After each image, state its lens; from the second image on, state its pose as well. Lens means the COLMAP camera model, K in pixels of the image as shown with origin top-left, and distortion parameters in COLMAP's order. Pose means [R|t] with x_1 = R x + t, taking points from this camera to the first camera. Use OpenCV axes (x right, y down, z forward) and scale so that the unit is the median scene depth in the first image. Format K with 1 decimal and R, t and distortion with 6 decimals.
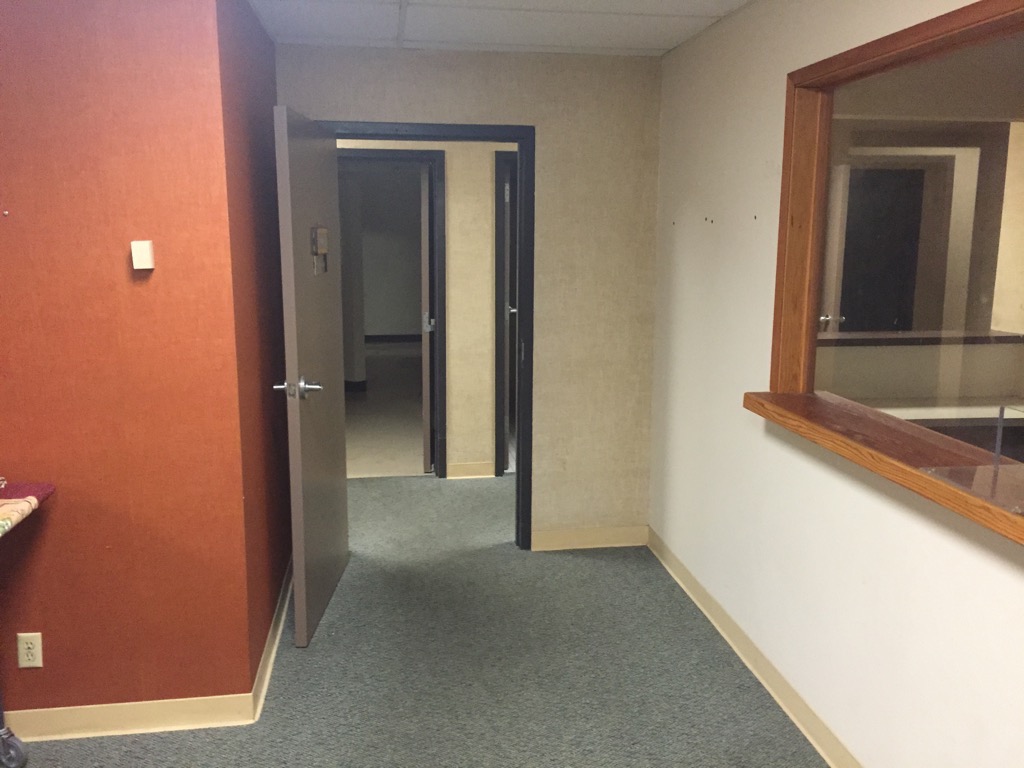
lens RADIAL K [[881.4, 0, 508.2], [0, 881.4, 381.6], [0, 0, 1]] dist [0.070550, -0.081222]
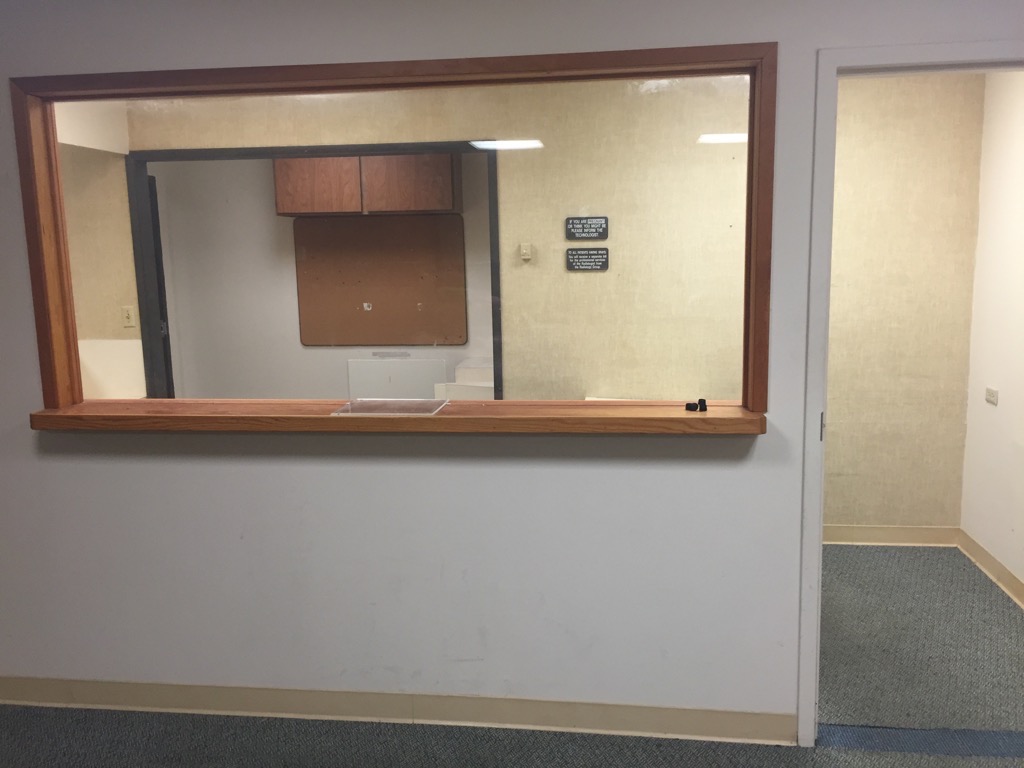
lens RADIAL K [[879.4, 0, 512.0], [0, 879.4, 384.0], [0, 0, 1]] dist [0.068438, -0.078823]
pose [[0.263658, -0.158748, 0.951464, -0.481520], [0.188379, 0.975847, 0.110615, -0.025955], [-0.946043, 0.150072, 0.287194, 0.246477]]
